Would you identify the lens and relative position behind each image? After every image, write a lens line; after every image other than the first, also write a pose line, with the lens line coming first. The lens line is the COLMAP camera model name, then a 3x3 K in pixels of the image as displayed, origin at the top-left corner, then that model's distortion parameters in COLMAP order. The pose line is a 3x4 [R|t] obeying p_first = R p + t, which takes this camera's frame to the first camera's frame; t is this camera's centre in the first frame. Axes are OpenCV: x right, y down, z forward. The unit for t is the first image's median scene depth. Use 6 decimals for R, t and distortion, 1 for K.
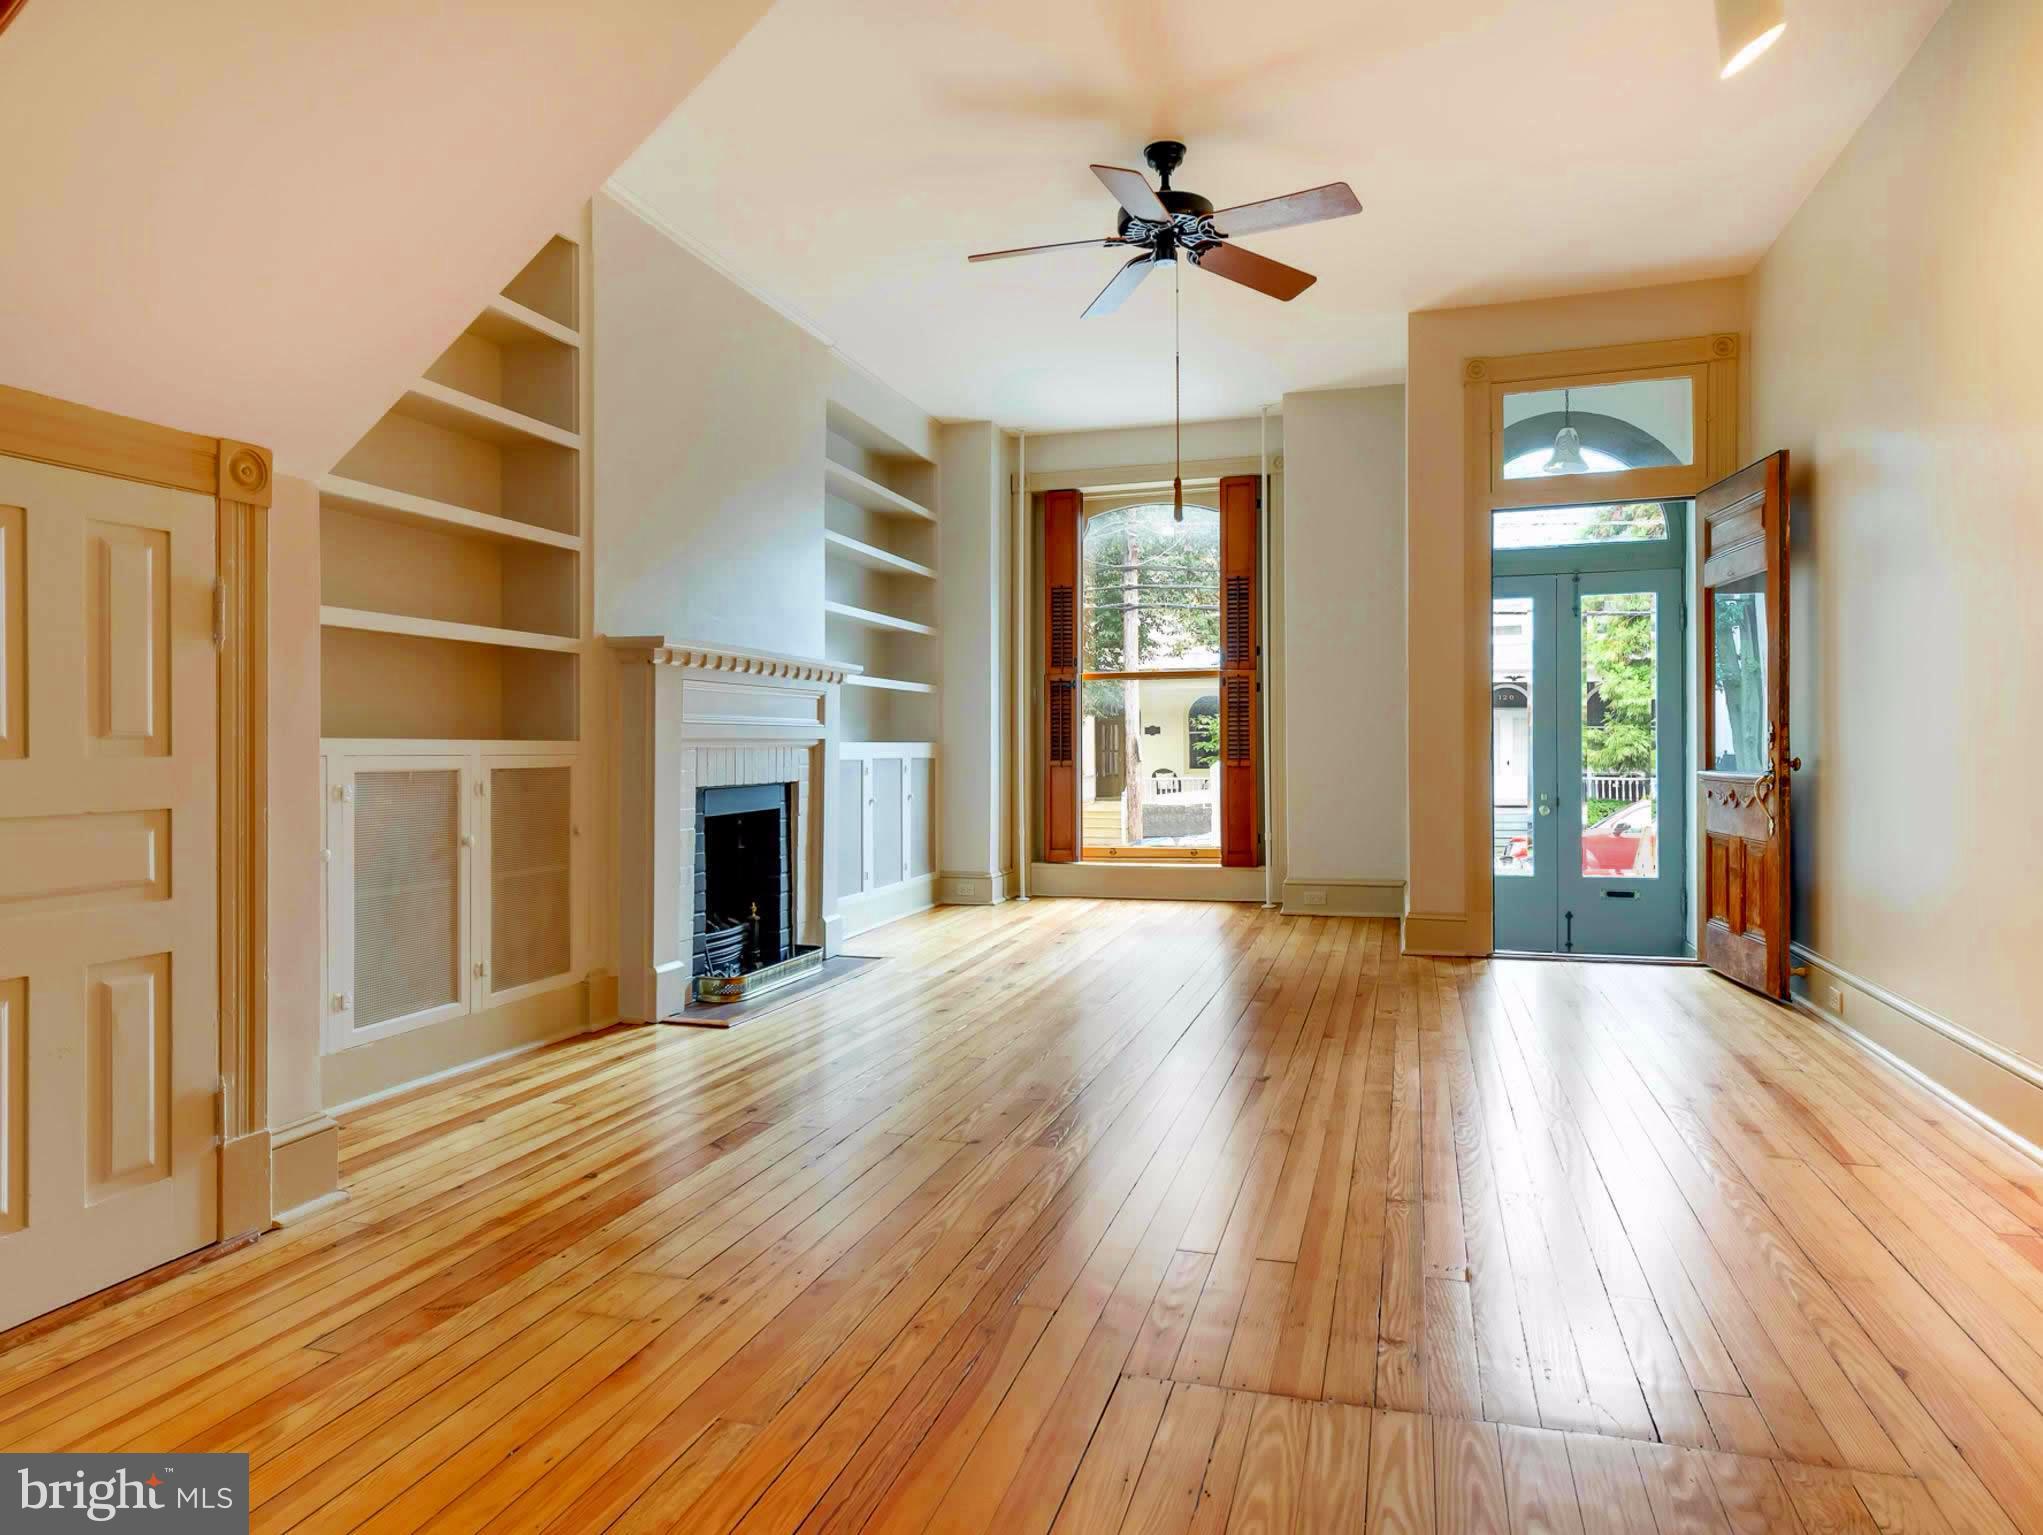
lens RADIAL K [[1337.7, 0, 1017.5], [0, 1337.7, 756.9], [0, 0, 1]] dist [0.033376, 0.000737]
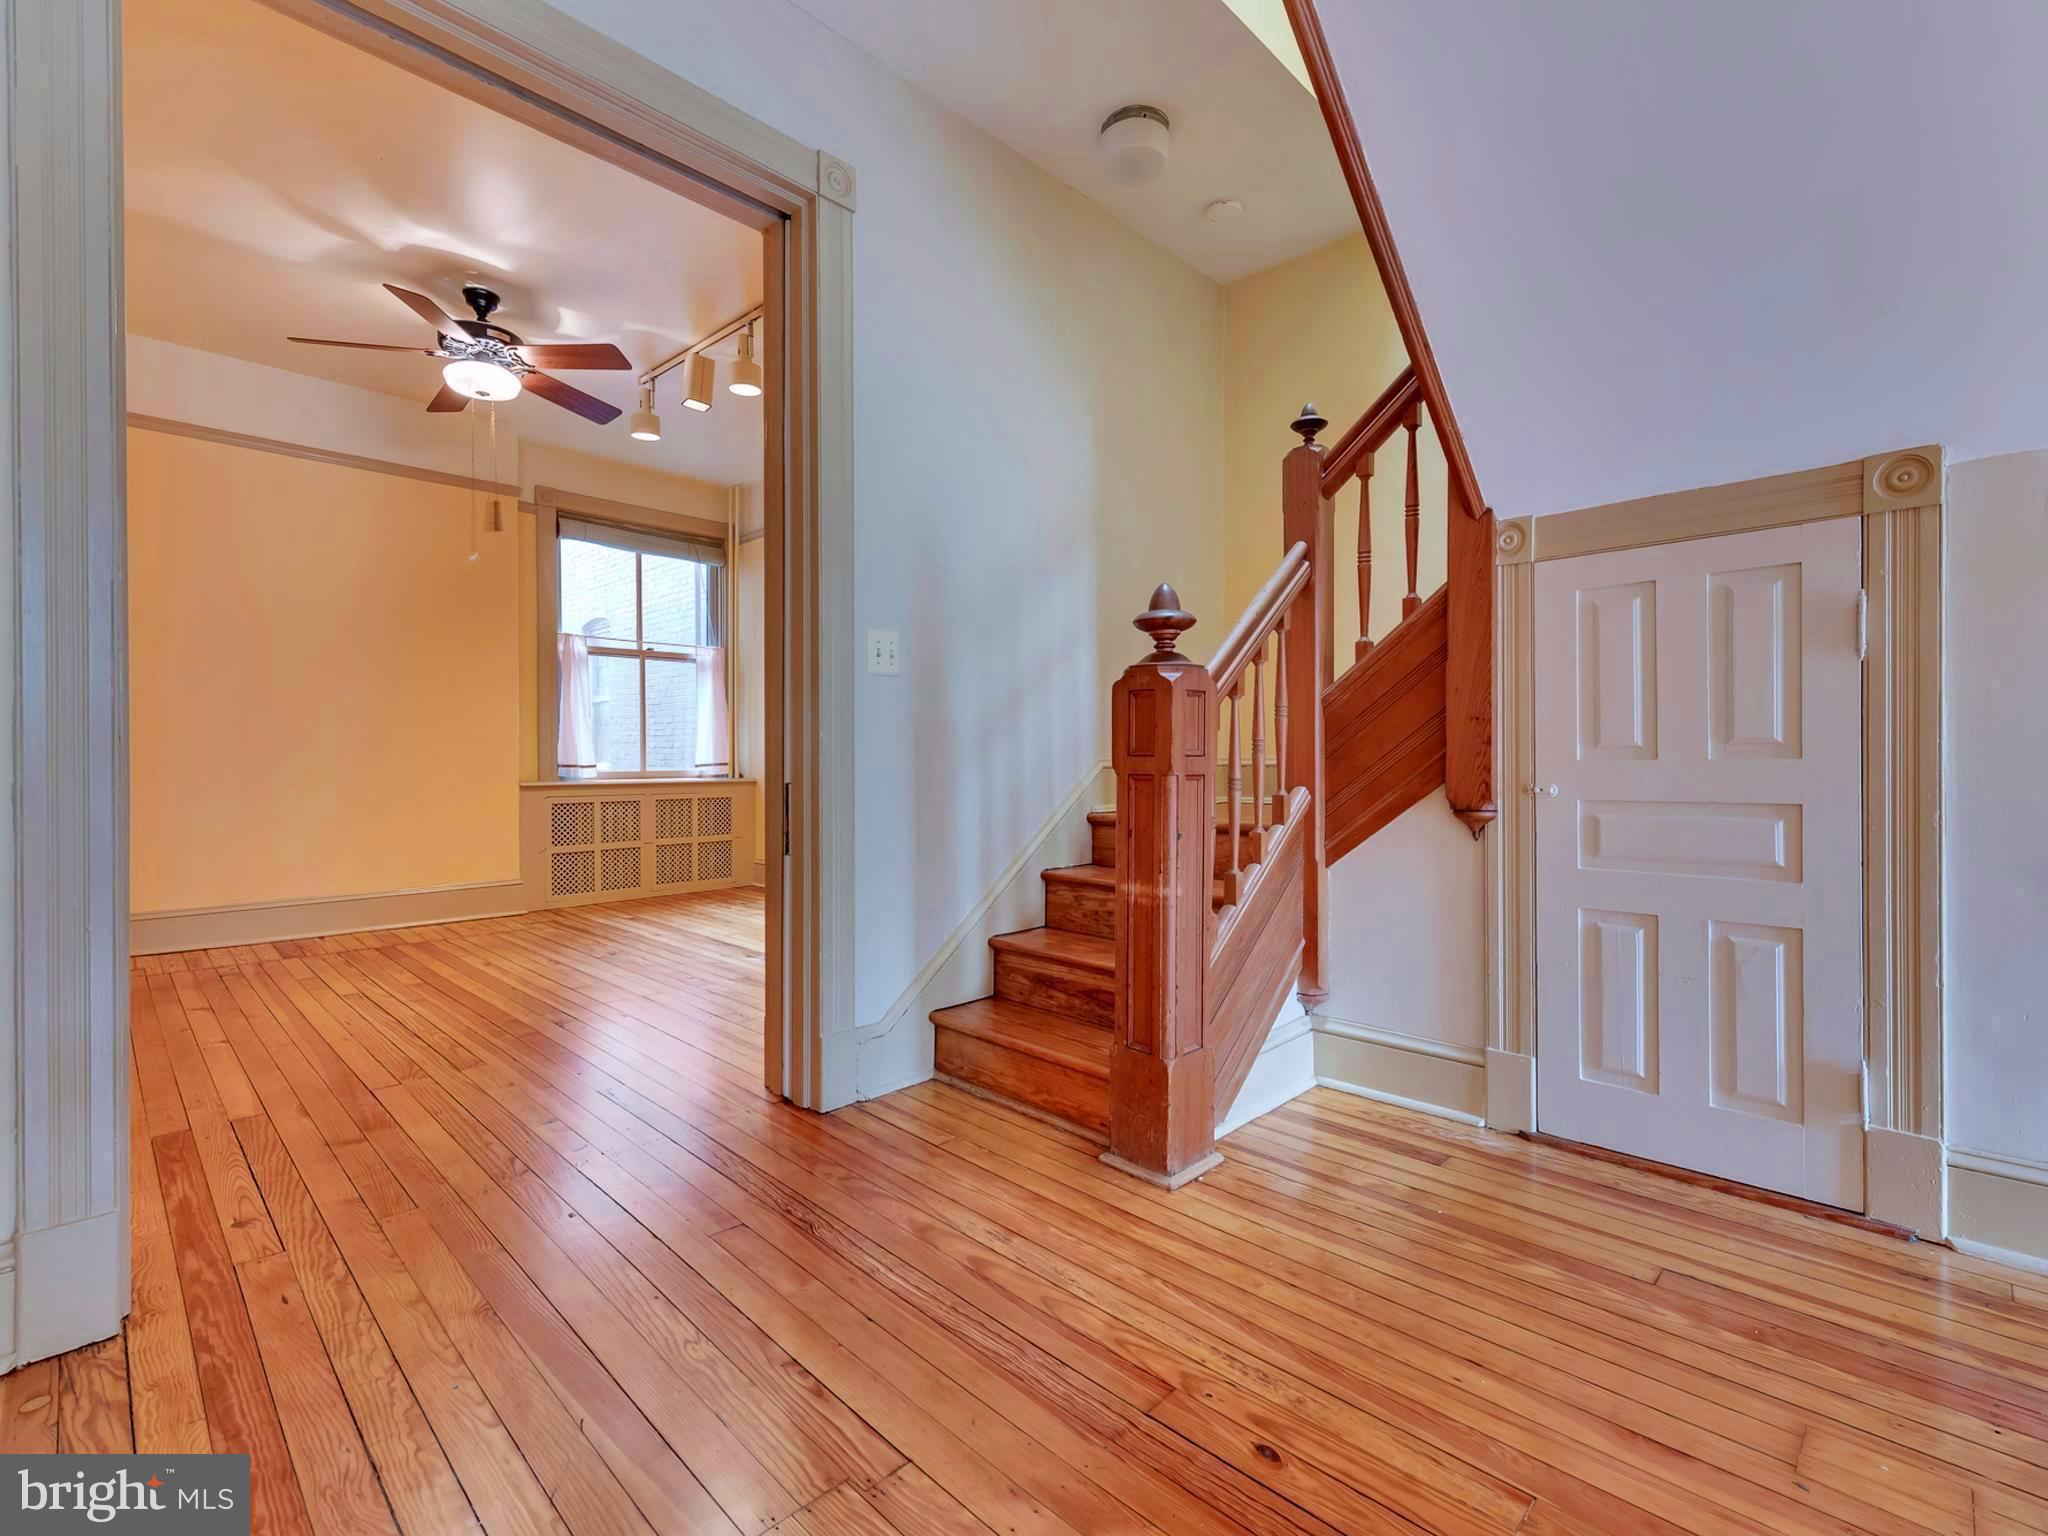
lens RADIAL K [[973.7, 0, 1030.6], [0, 973.7, 757.5], [0, 0, 1]] dist [0.016137, 0.001425]
pose [[-0.485879, 0.003511, -0.874019, 0.443877], [0.000664, 0.999993, 0.003648, -0.004813], [0.874026, 0.001192, -0.485878, 0.882959]]
